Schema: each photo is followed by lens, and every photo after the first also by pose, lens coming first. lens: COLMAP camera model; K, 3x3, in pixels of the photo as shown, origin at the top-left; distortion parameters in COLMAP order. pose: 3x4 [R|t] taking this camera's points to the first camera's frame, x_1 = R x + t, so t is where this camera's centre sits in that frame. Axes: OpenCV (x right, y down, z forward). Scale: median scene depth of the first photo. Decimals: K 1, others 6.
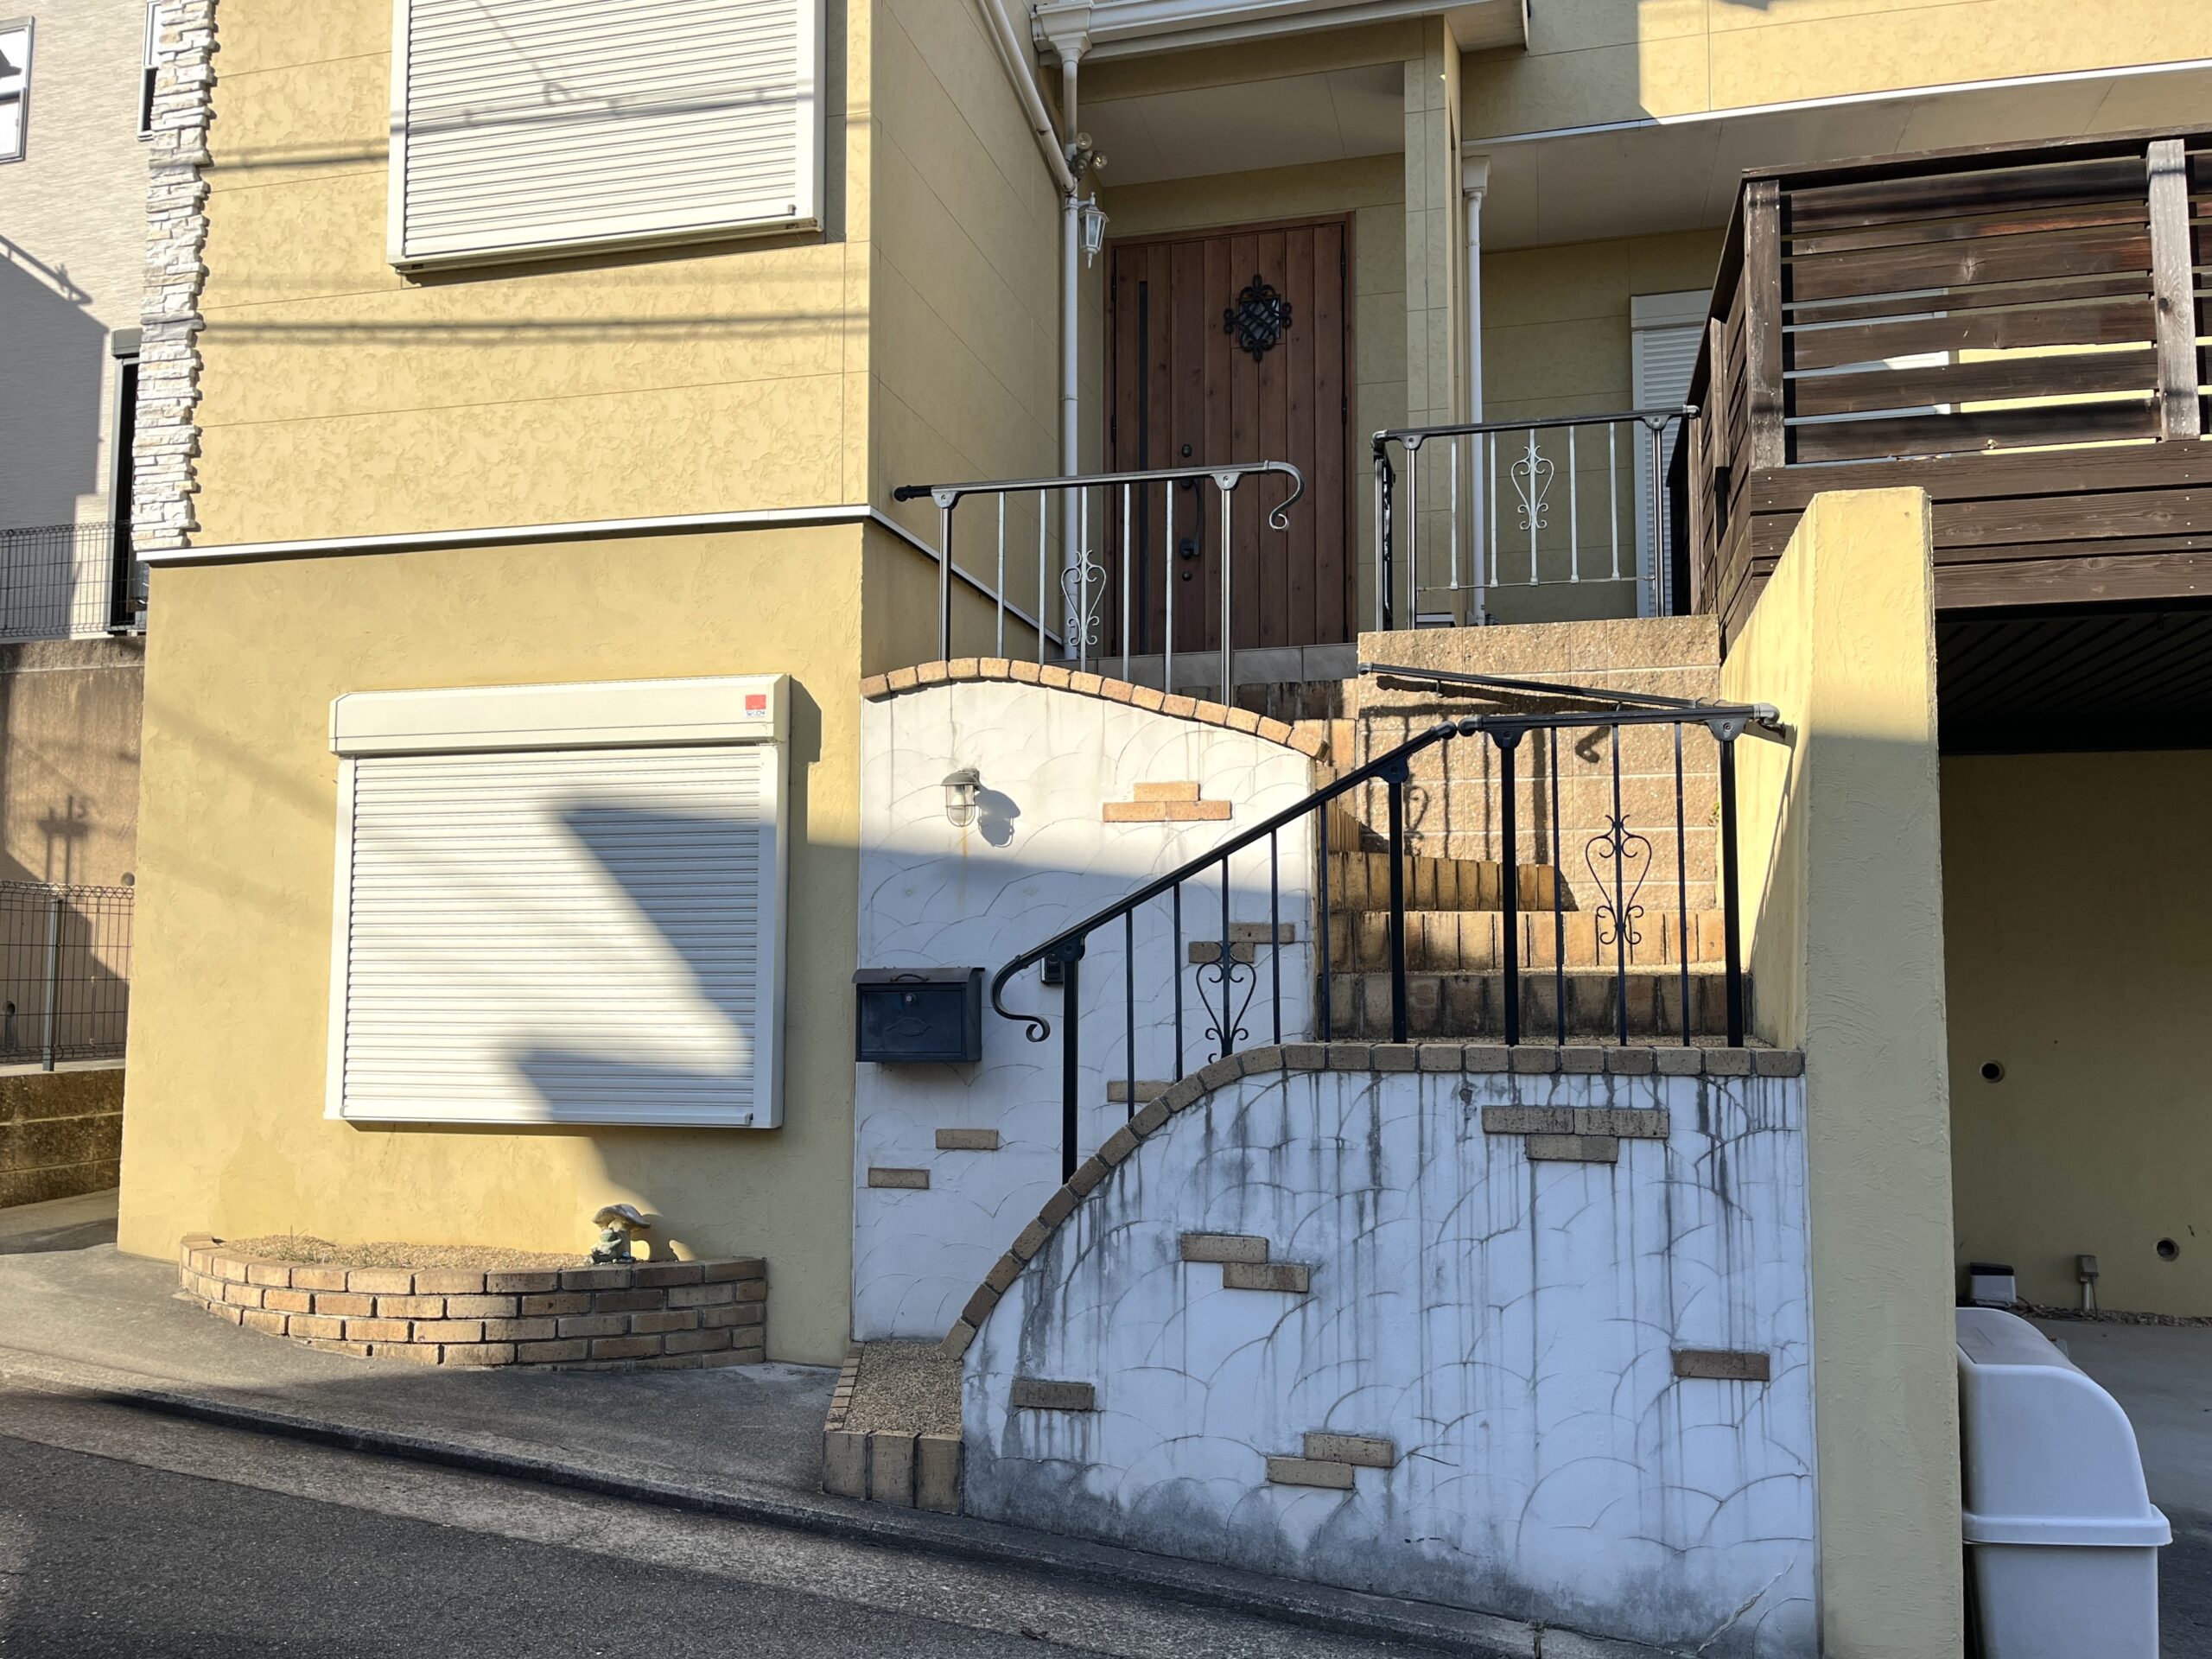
lens RADIAL K [[1744.8, 0, 1103.5], [0, 1744.8, 846.7], [0, 0, 1]] dist [0.066463, -0.089899]
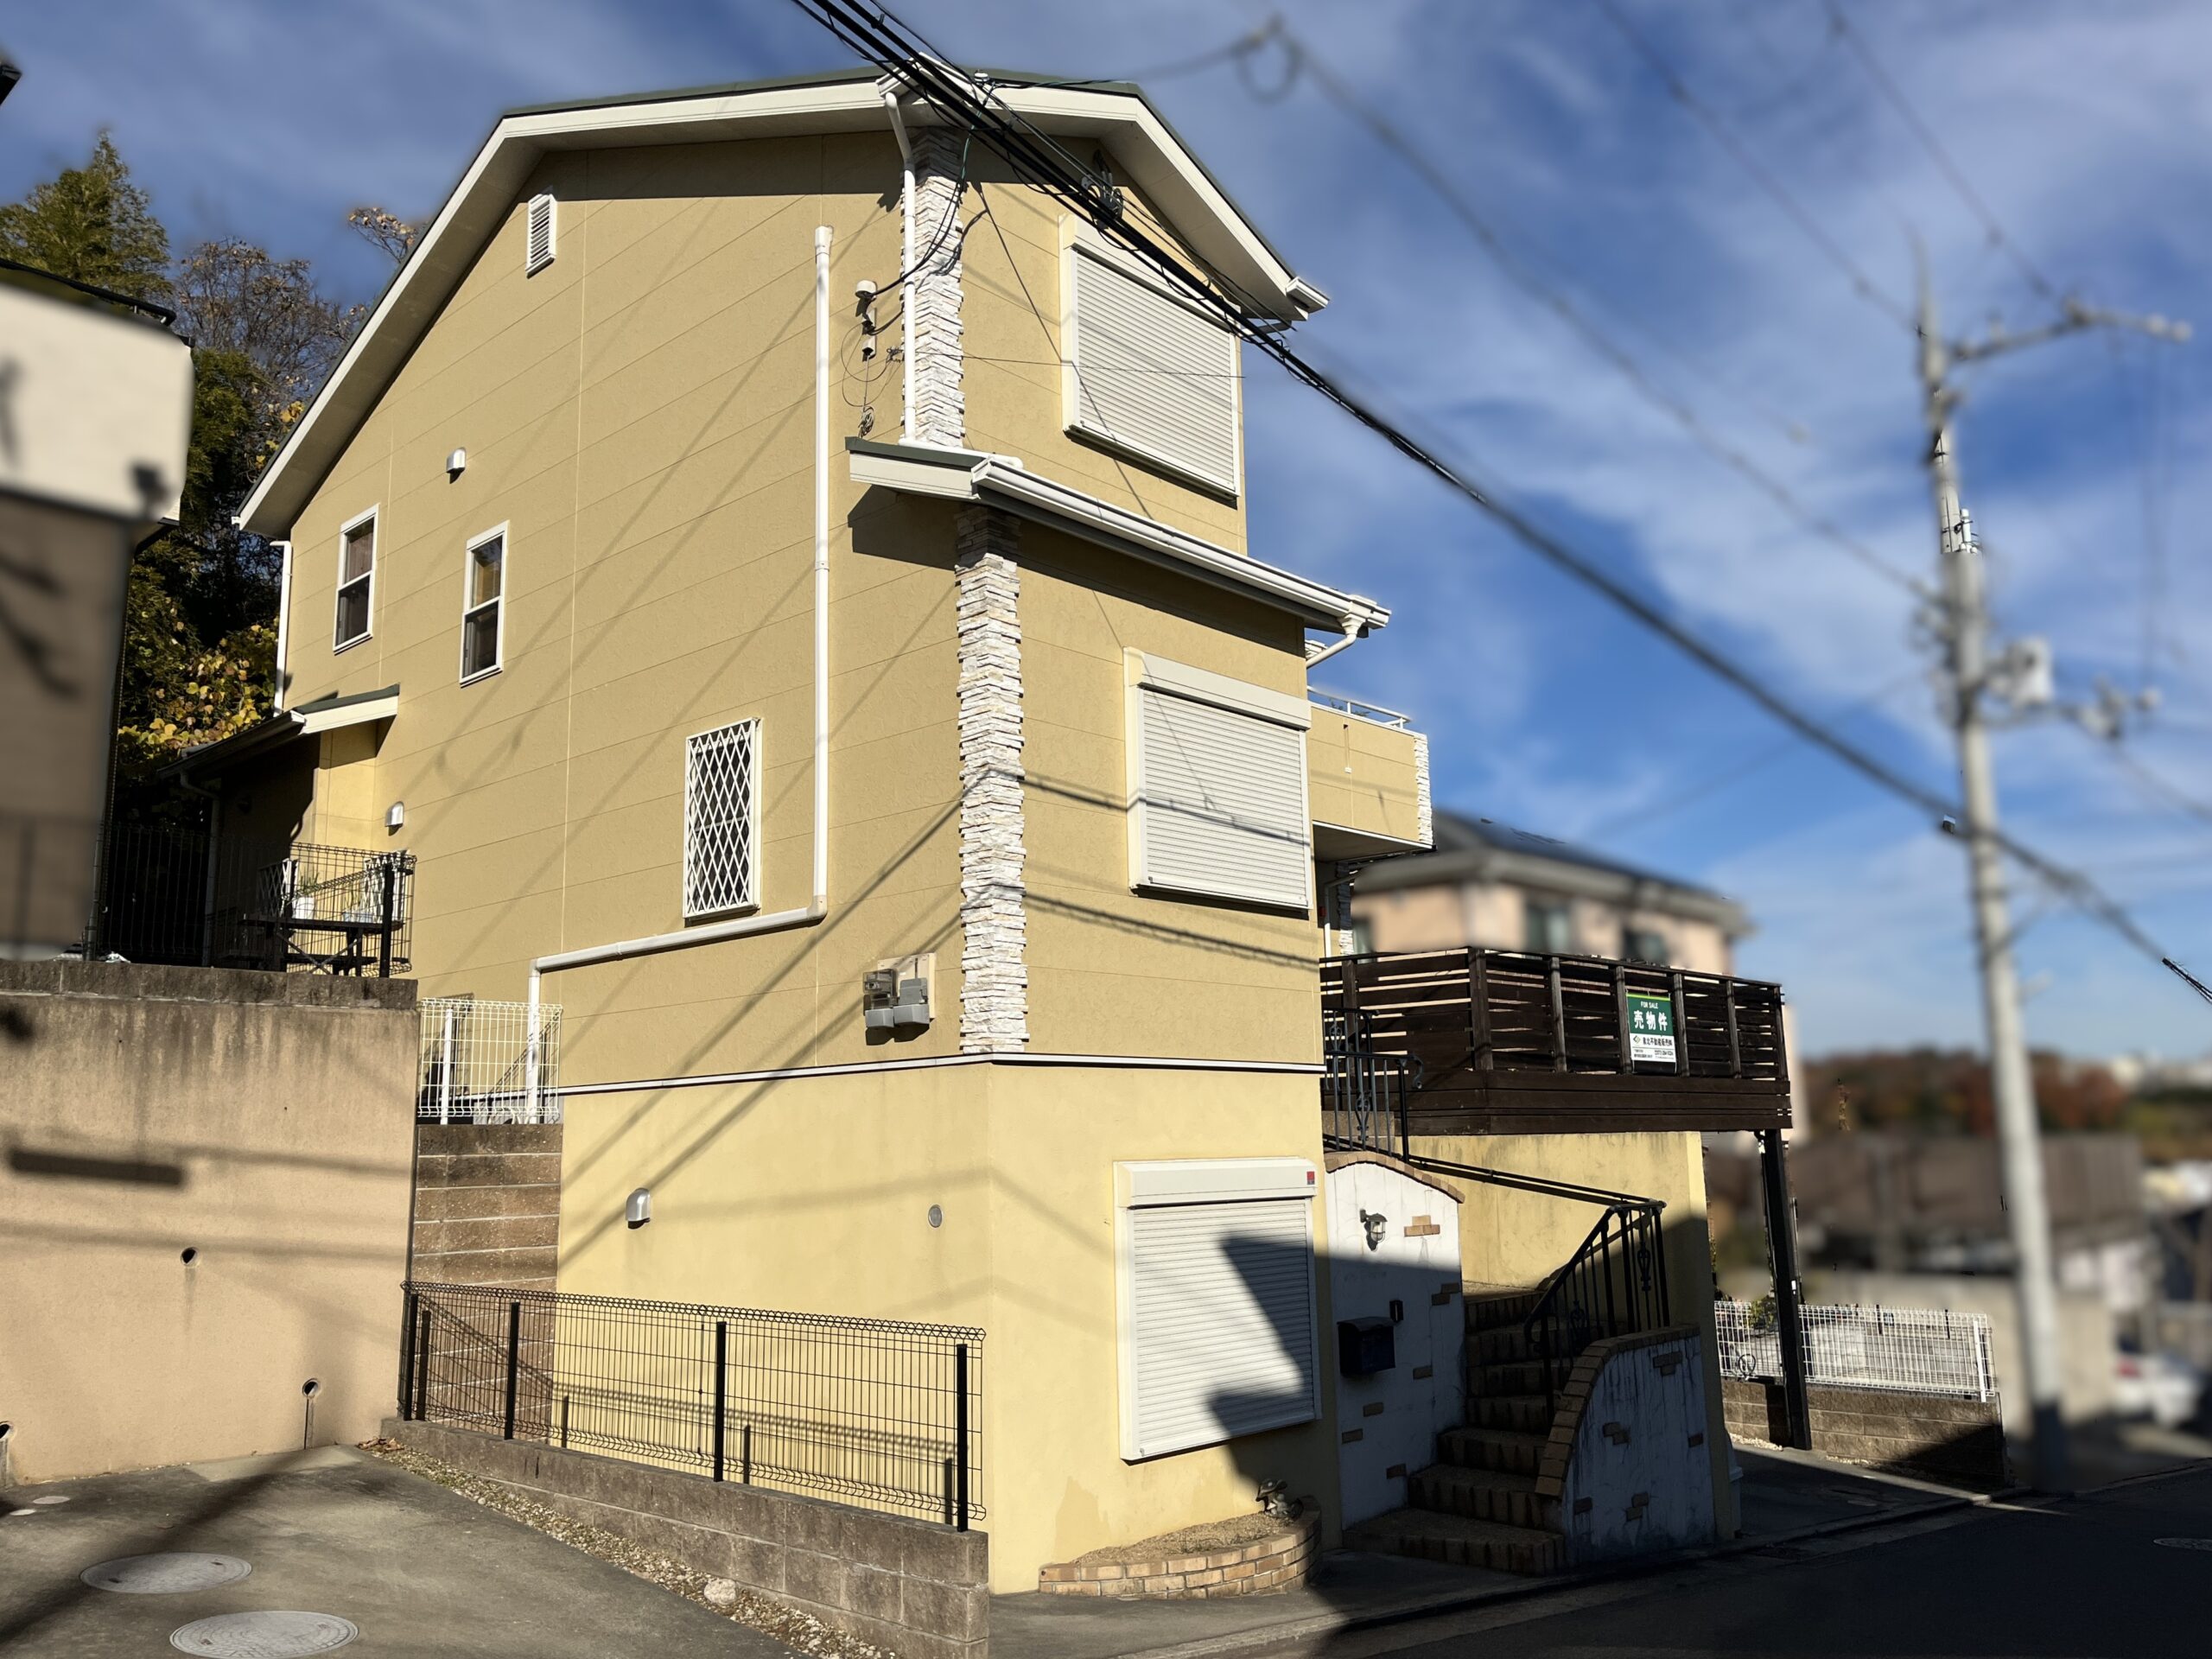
lens RADIAL K [[1707.7, 0, 1100.4], [0, 1707.7, 839.8], [0, 0, 1]] dist [0.060456, -0.069256]
pose [[0.477029, 0.144580, 0.866914, -1.937311], [-0.044235, 0.989076, -0.140613, -0.171566], [-0.877773, 0.028728, 0.478214, 0.336479]]
